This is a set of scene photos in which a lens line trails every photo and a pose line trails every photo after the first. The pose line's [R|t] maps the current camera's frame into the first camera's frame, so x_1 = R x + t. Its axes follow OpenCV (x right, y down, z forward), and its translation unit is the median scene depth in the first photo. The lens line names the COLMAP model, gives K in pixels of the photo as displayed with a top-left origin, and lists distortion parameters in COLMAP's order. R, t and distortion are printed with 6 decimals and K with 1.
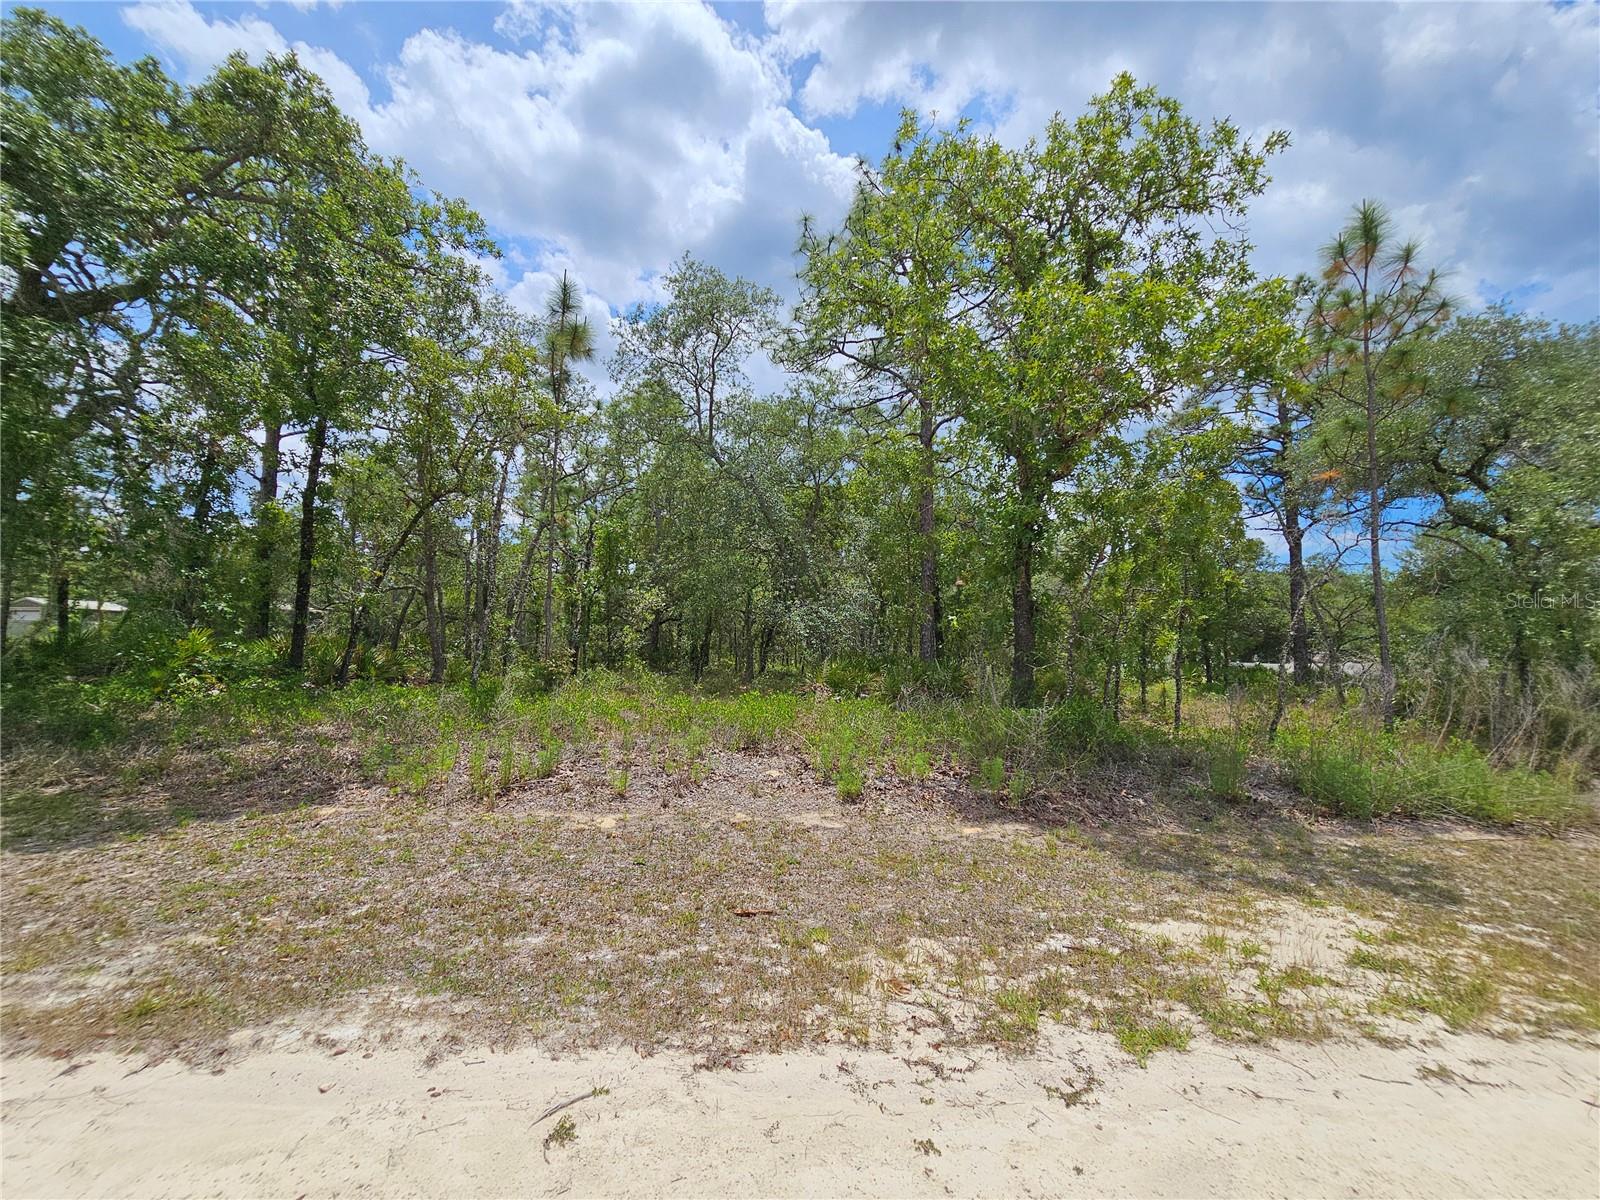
lens RADIAL K [[651.0, 0, 800.7], [0, 651.0, 599.3], [0, 0, 1]] dist [-0.002636, -0.001252]
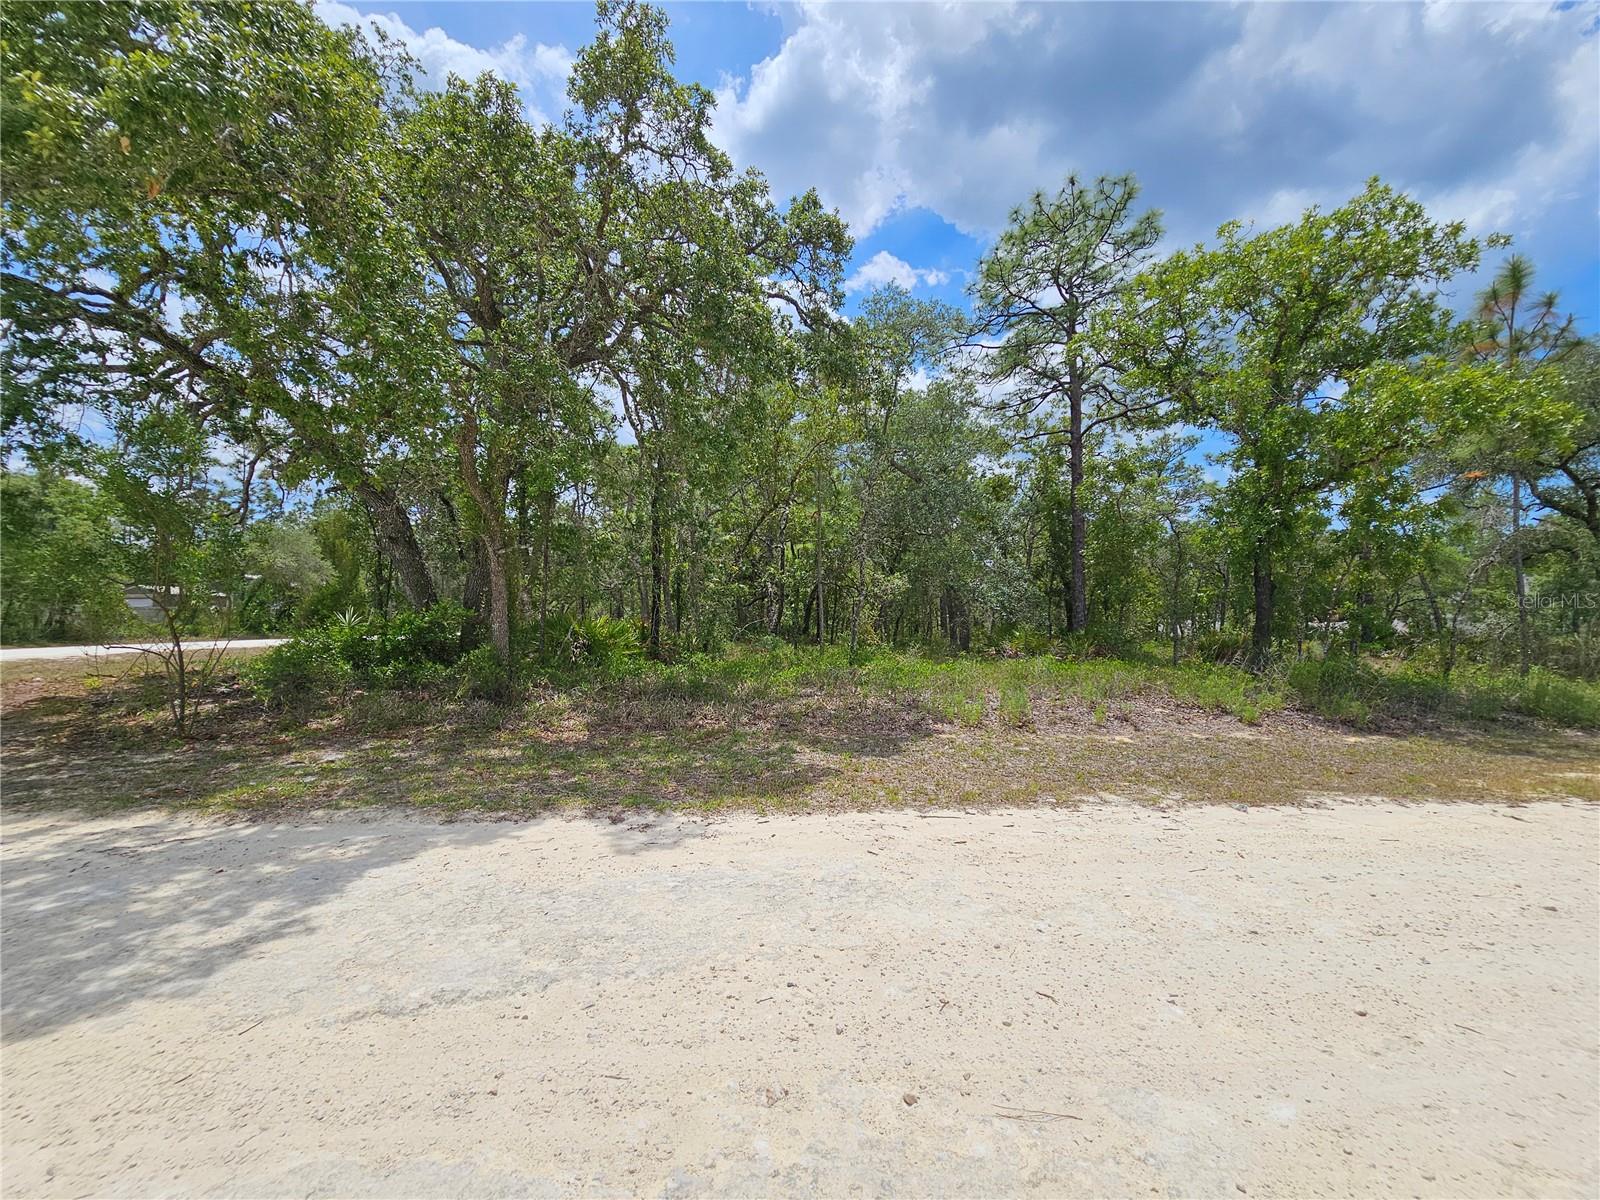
lens RADIAL K [[651.0, 0, 799.2], [0, 651.0, 600.8], [0, 0, 1]] dist [-0.002636, -0.001252]
pose [[0.999398, -0.024720, 0.024326, -0.585317], [0.023473, 0.998460, 0.050256, -0.042507], [-0.025531, -0.049655, 0.998440, -0.261050]]
